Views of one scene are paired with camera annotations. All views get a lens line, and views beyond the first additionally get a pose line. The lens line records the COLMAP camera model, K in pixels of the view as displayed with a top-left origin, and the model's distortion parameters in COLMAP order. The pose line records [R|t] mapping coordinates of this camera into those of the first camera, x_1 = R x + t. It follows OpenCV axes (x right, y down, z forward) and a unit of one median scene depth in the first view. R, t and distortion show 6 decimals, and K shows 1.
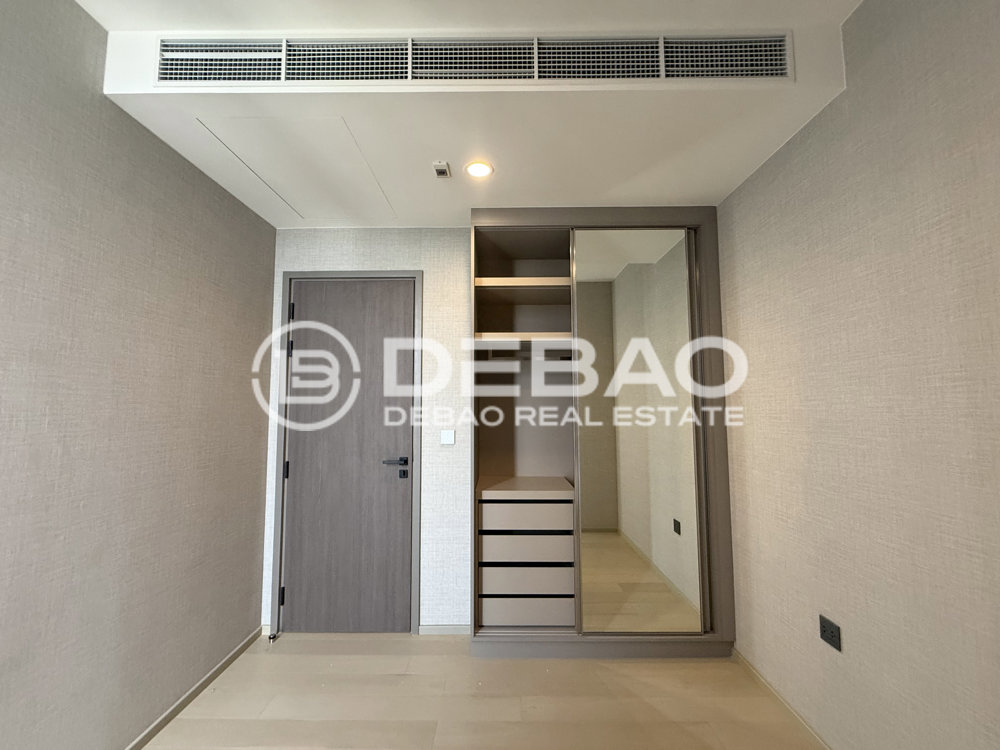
lens RADIAL K [[399.5, 0, 498.4], [0, 399.5, 375.5], [0, 0, 1]] dist [-0.000530, 0.000249]
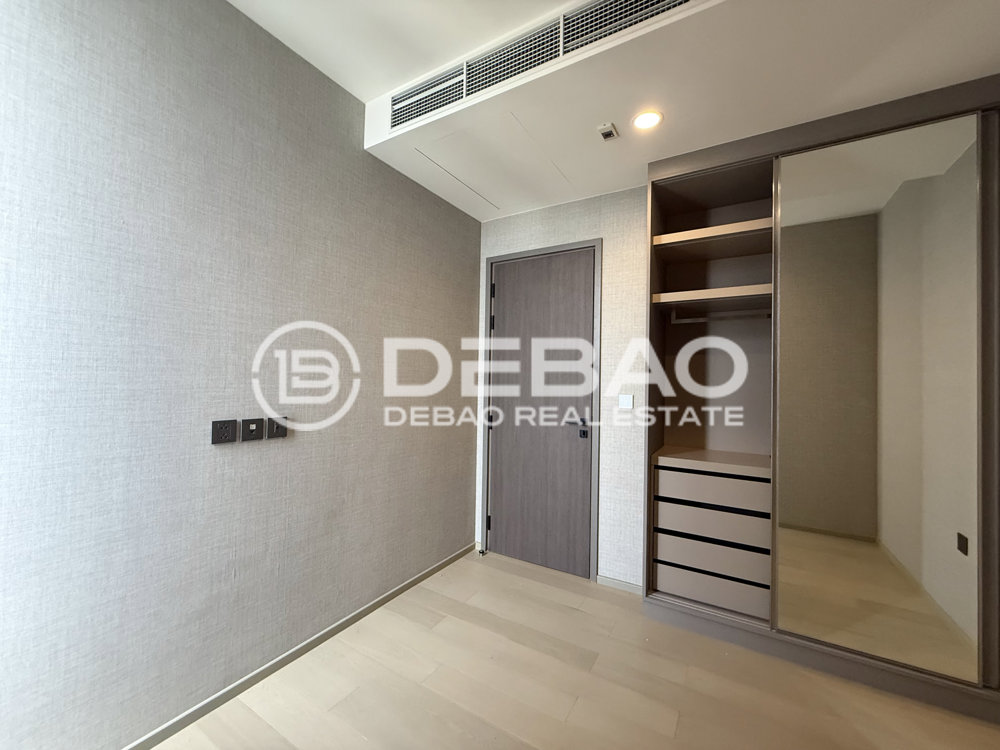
lens RADIAL K [[399.5, 0, 498.4], [0, 399.5, 375.5], [0, 0, 1]] dist [-0.000530, 0.000249]
pose [[0.860052, 0.012399, -0.510056, 0.116701], [0.016799, 0.998474, 0.052598, 0.031461], [0.509930, -0.053805, 0.858532, -0.028217]]
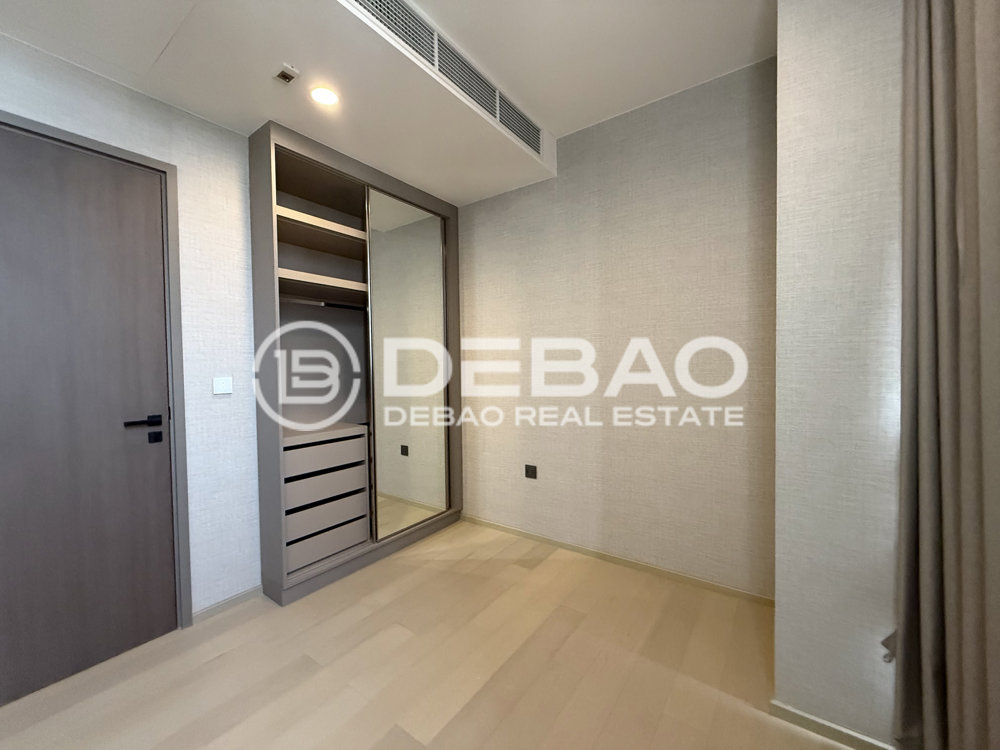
lens RADIAL K [[399.5, 0, 498.4], [0, 399.5, 375.5], [0, 0, 1]] dist [-0.000530, 0.000249]
pose [[0.580906, -0.026942, 0.813525, -0.498171], [-0.048097, 0.996570, 0.067347, 0.051962], [-0.812549, -0.078250, 0.577617, 0.054017]]
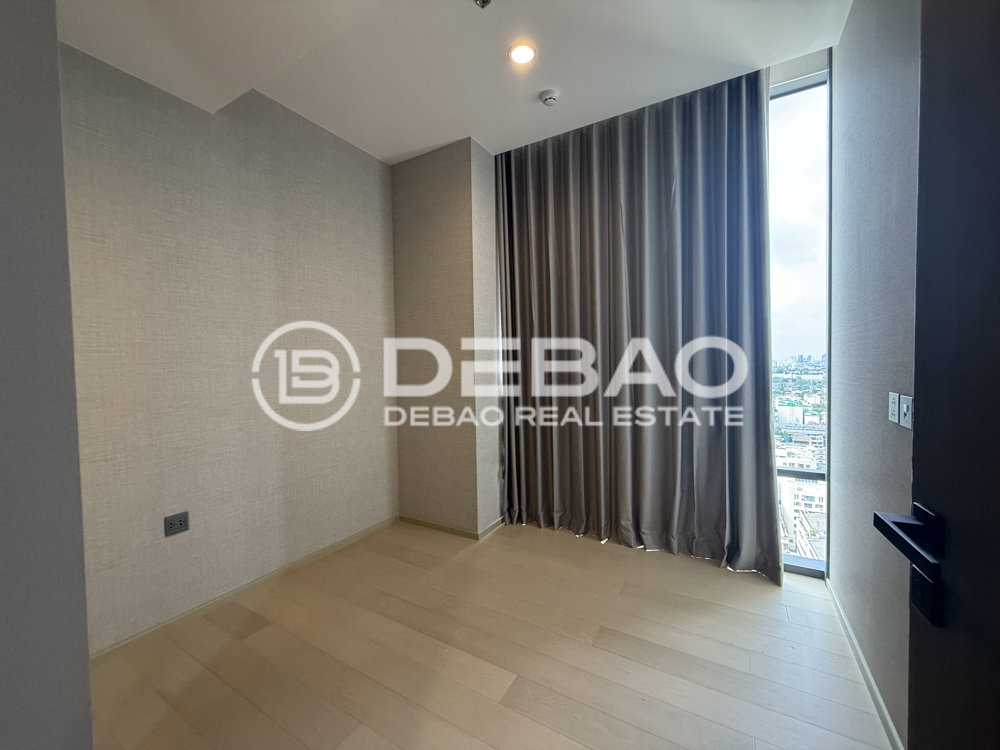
lens RADIAL K [[396.3, 0, 500.0], [0, 396.3, 375.0], [0, 0, 1]] dist [-0.000981, -0.000081]
pose [[-0.865656, 0.006012, 0.500603, -0.423893], [-0.013716, 0.999268, -0.035719, 0.140162], [-0.500451, -0.037787, -0.864940, 1.030967]]
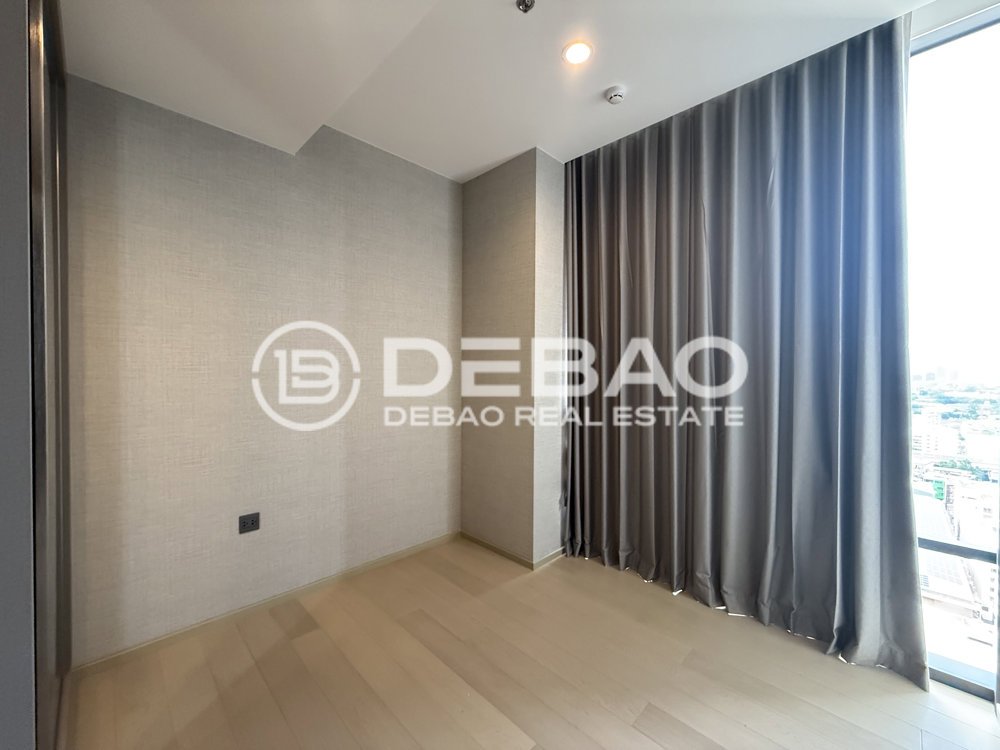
lens RADIAL K [[399.5, 0, 498.4], [0, 399.5, 375.5], [0, 0, 1]] dist [-0.000530, 0.000249]
pose [[-0.714044, -0.007074, 0.700065, -0.487635], [-0.052354, 0.997689, -0.043318, 0.098200], [-0.698140, -0.067582, -0.712764, 0.927895]]
